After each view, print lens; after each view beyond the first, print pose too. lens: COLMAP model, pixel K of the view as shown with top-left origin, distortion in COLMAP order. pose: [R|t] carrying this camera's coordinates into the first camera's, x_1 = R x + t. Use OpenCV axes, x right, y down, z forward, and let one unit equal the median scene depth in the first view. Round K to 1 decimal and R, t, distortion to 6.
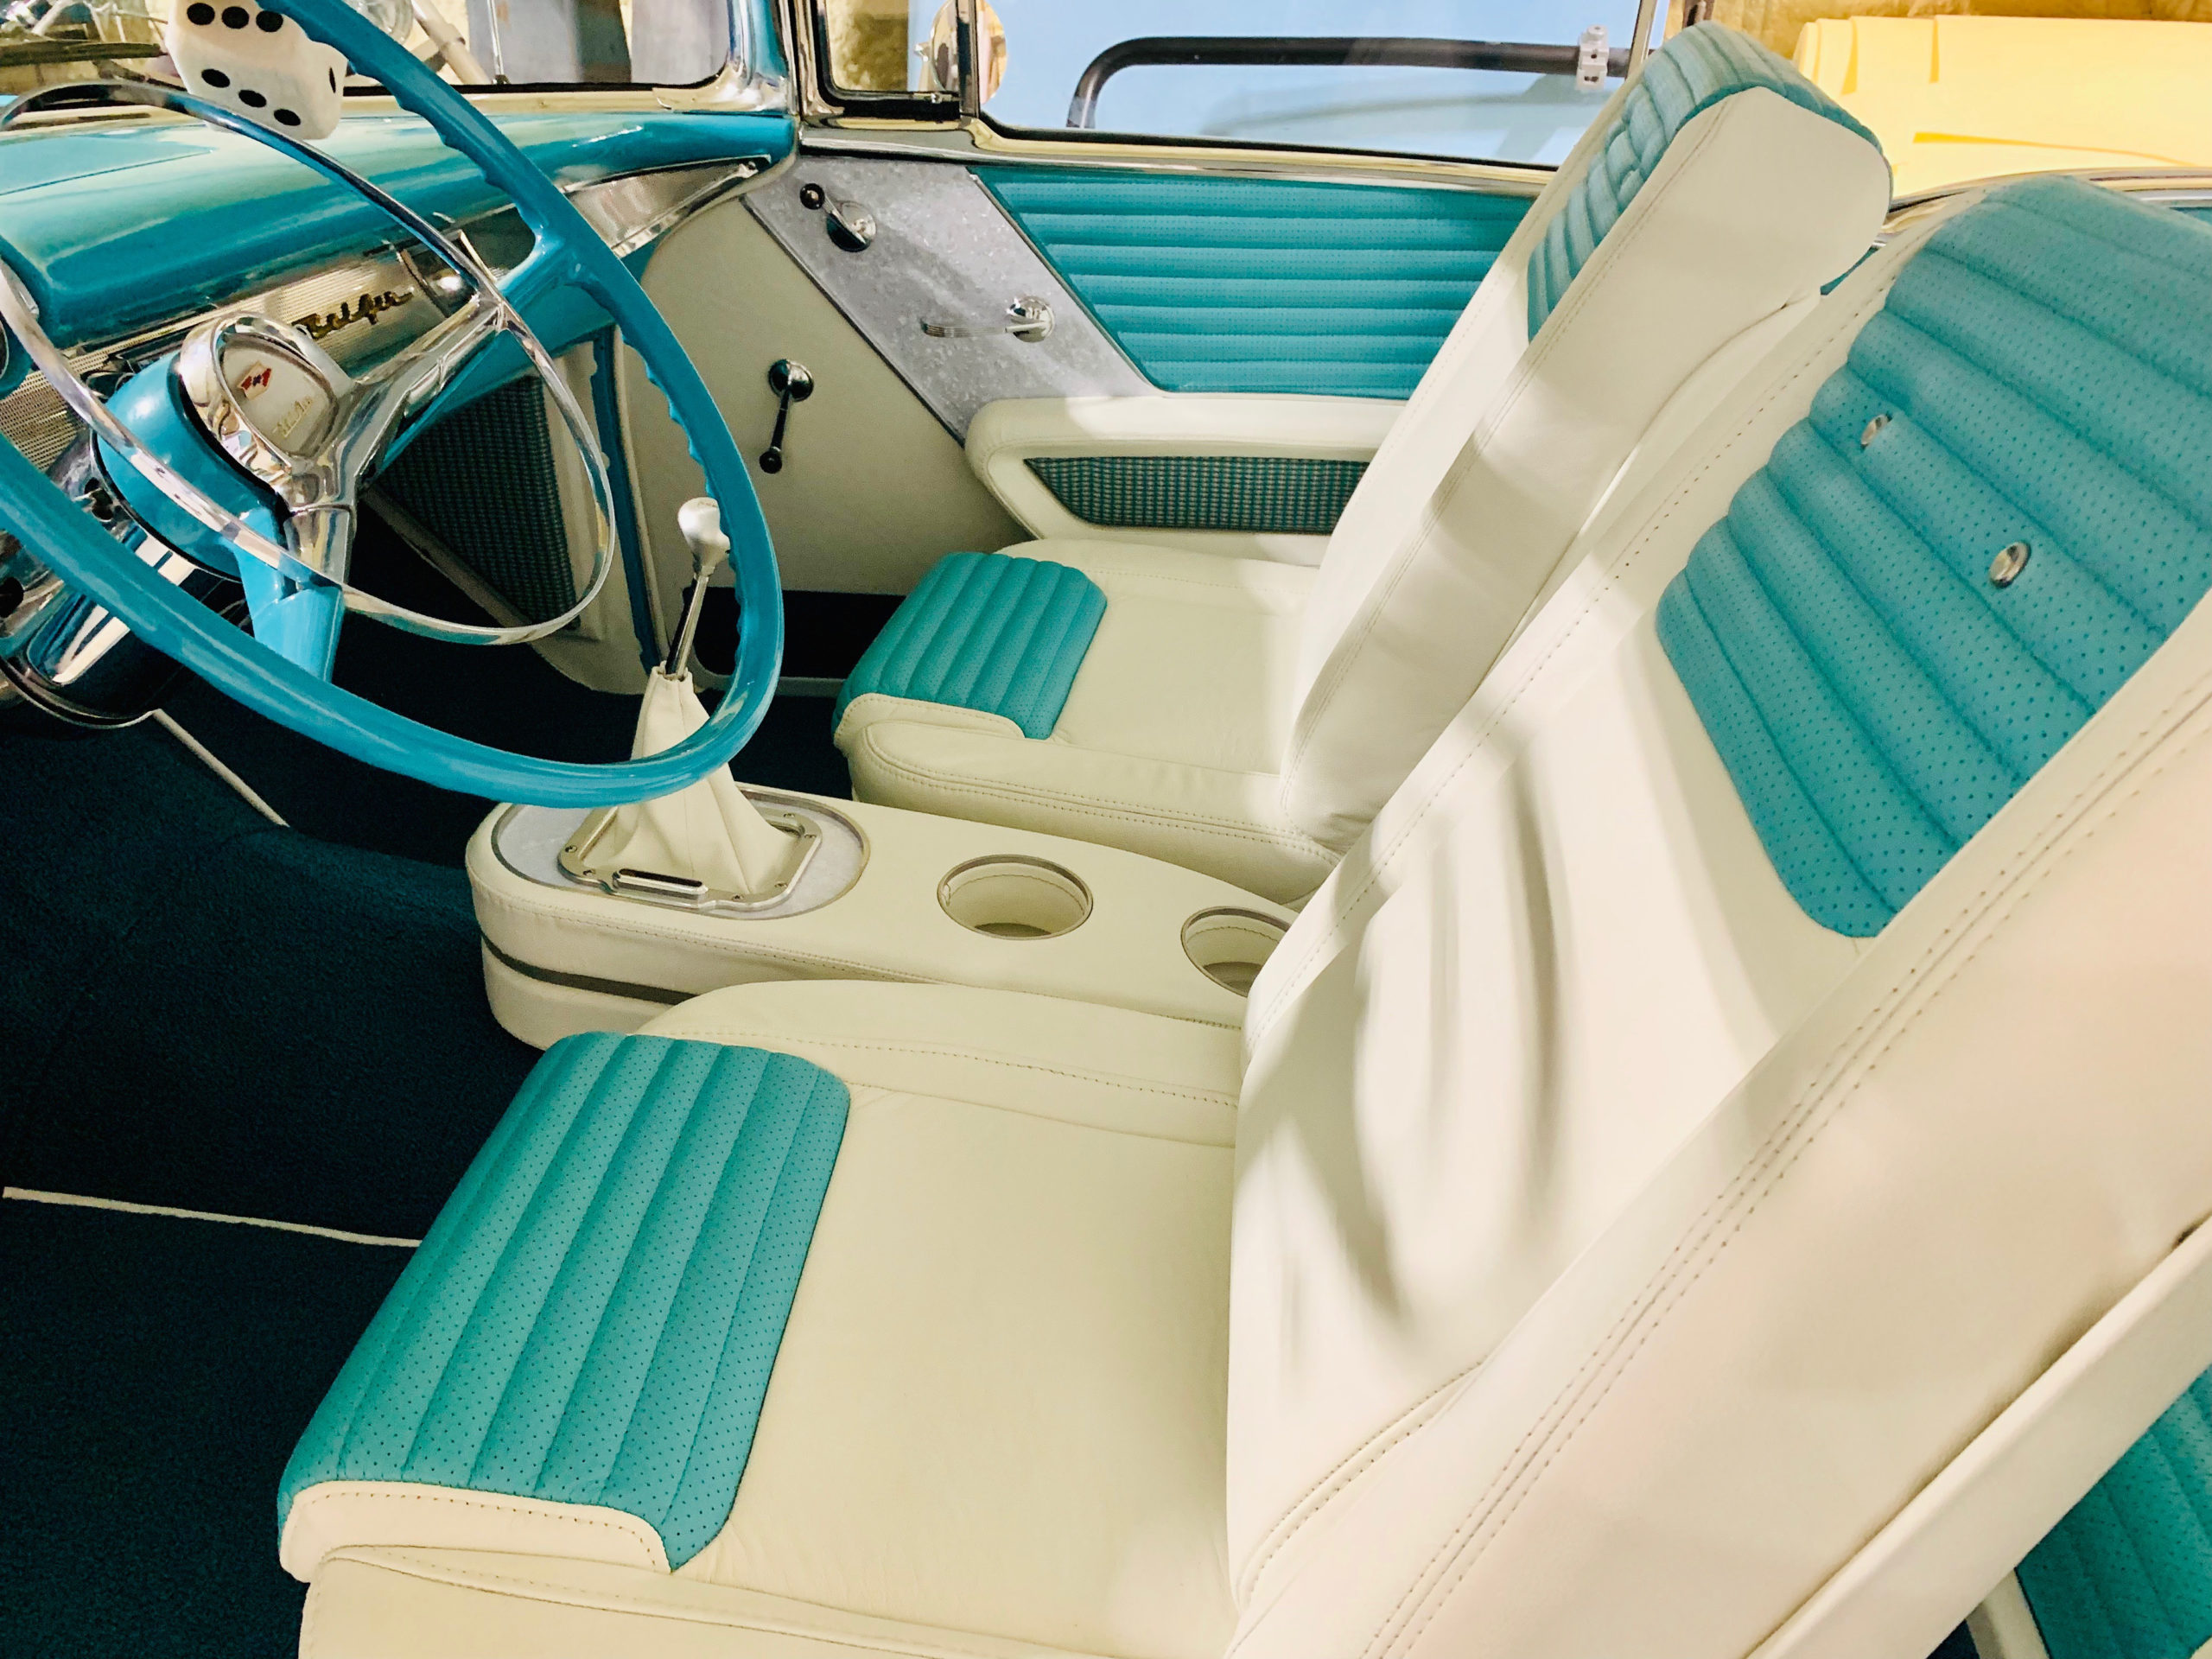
lens RADIAL K [[1667.9, 0, 1106.0], [0, 1667.9, 829.5], [0, 0, 1]] dist [0.067019, -0.108333]
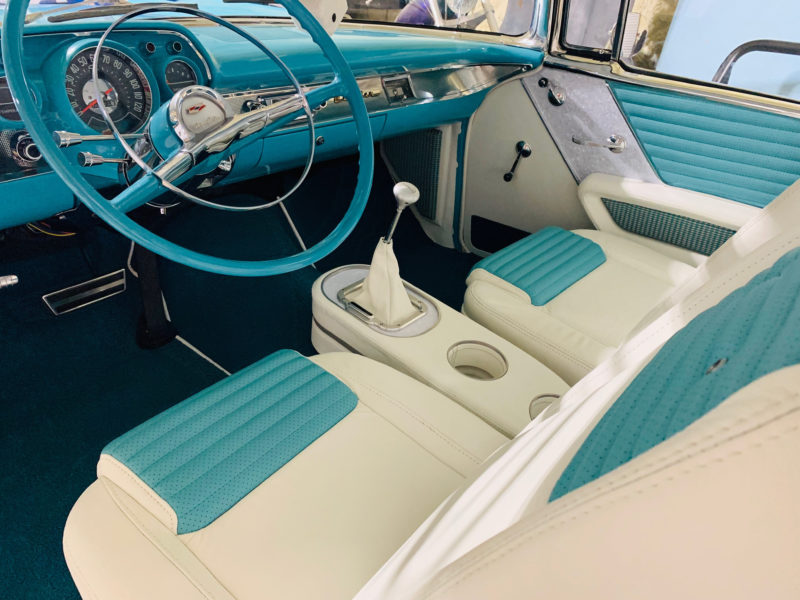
lens RADIAL K [[603.2, 0, 400.0], [0, 603.2, 300.0], [0, 0, 1]] dist [0.067019, -0.108333]
pose [[0.842530, 0.310372, -0.440242, 0.157067], [-0.312123, 0.947415, 0.070593, -0.052264], [0.439002, 0.077933, 0.895100, 0.079254]]
